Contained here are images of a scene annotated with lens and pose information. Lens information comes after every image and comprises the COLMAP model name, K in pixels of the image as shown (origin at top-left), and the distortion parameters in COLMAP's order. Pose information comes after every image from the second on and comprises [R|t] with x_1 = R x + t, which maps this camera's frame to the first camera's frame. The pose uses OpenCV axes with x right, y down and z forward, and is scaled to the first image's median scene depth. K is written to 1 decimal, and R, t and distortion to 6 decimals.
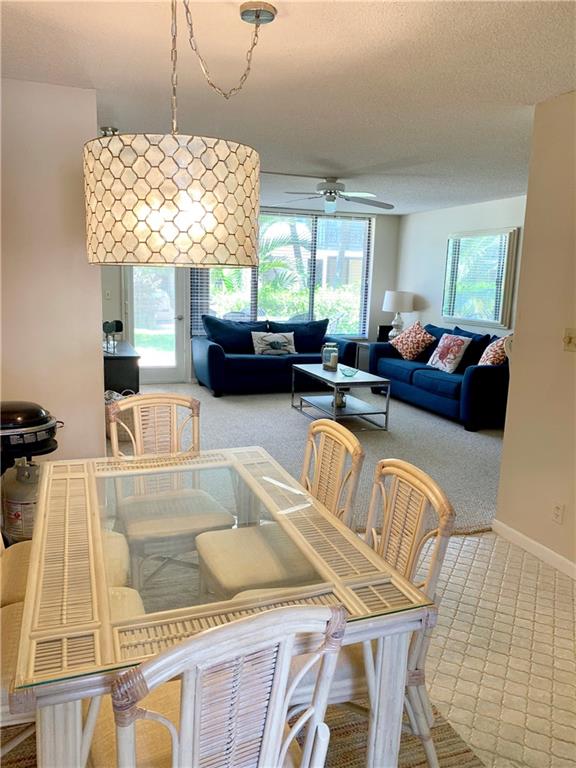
lens RADIAL K [[587.8, 0, 288.0], [0, 587.8, 384.0], [0, 0, 1]] dist [0.005002, -0.004288]
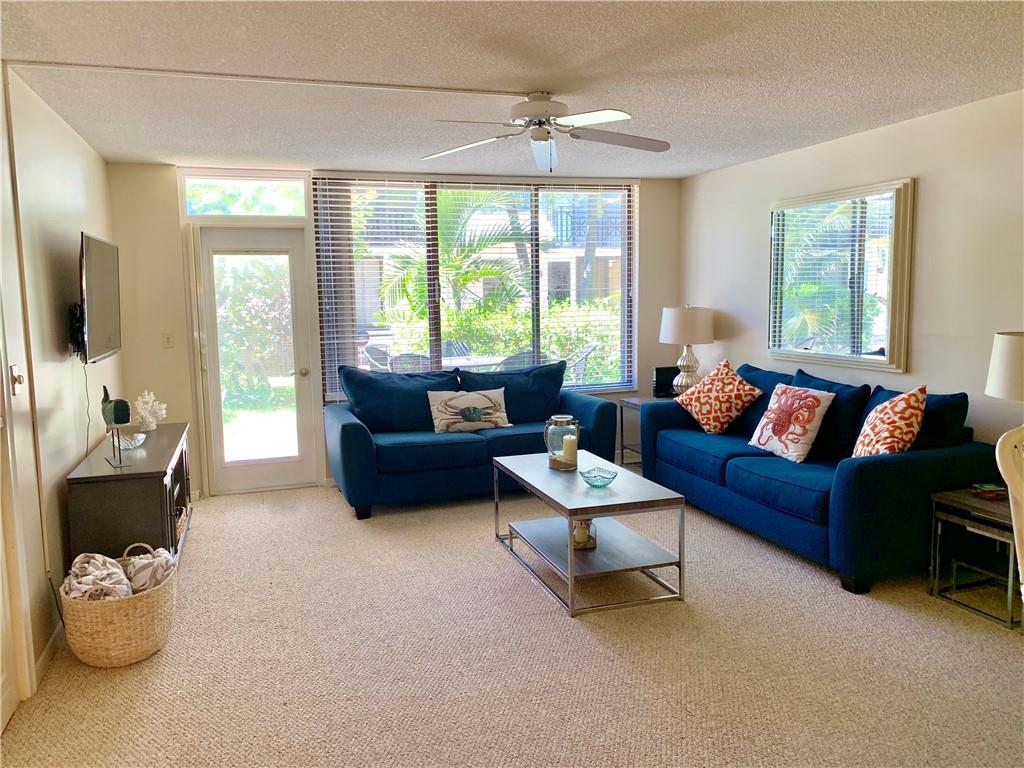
lens RADIAL K [[783.7, 0, 515.5], [0, 783.7, 355.3], [0, 0, 1]] dist [0.005002, -0.004288]
pose [[0.998666, -0.044075, -0.026899, 0.044808], [0.041350, 0.994656, -0.094603, -0.050712], [0.030924, 0.093365, 0.995152, 0.263942]]
